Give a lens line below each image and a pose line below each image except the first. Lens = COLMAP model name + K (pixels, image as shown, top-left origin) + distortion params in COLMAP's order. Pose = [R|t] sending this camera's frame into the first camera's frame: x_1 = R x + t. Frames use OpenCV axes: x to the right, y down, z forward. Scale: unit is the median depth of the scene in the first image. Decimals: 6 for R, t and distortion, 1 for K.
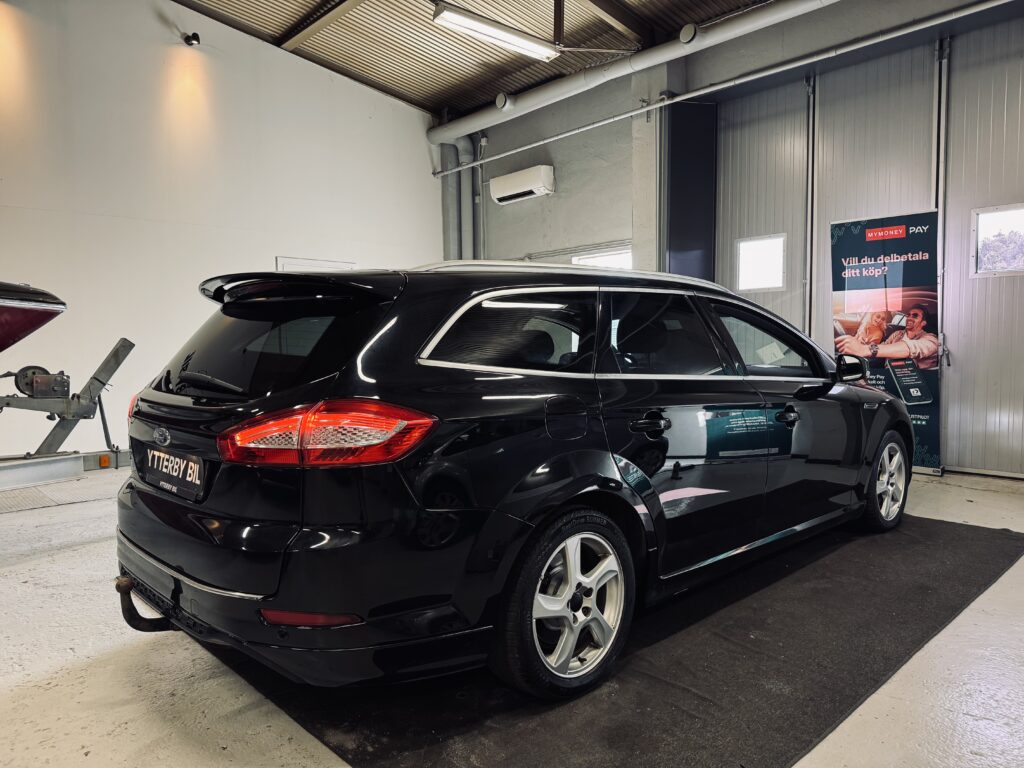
lens RADIAL K [[734.1, 0, 514.2], [0, 734.1, 385.4], [0, 0, 1]] dist [0.000003, -0.045091]
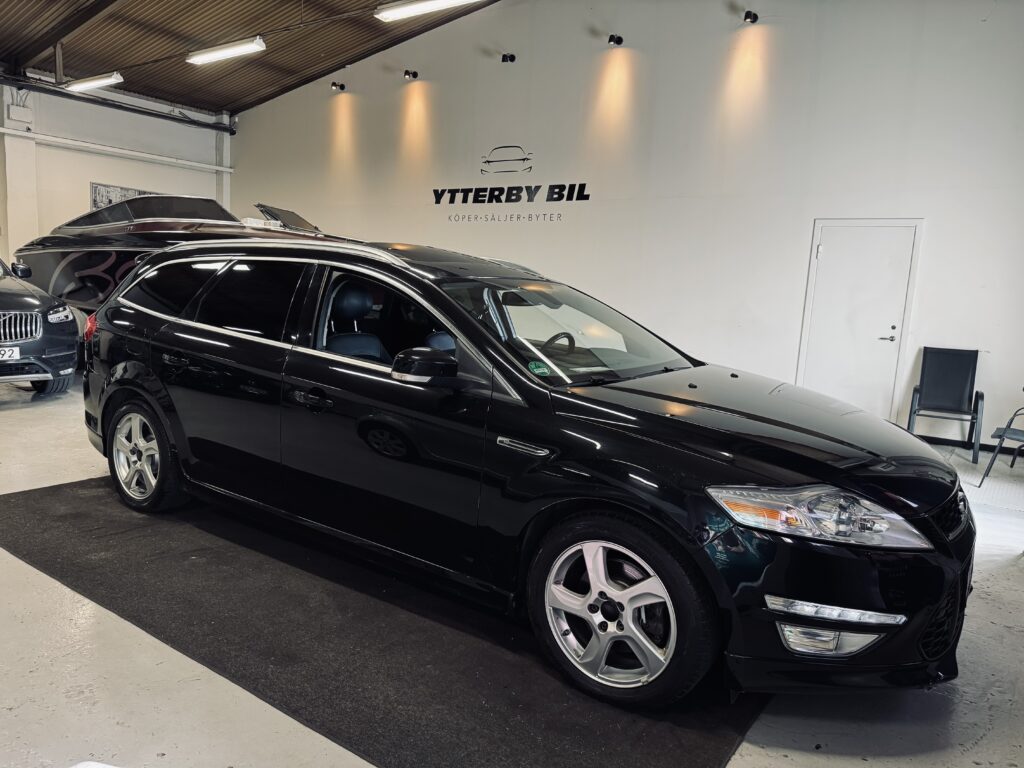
lens RADIAL K [[734.1, 0, 514.2], [0, 734.1, 385.4], [0, 0, 1]] dist [0.000003, -0.045091]
pose [[0.205738, 0.167513, -0.964164, 0.623685], [-0.123459, 0.981812, 0.144234, -0.065455], [0.970788, 0.089360, 0.222677, 0.499966]]
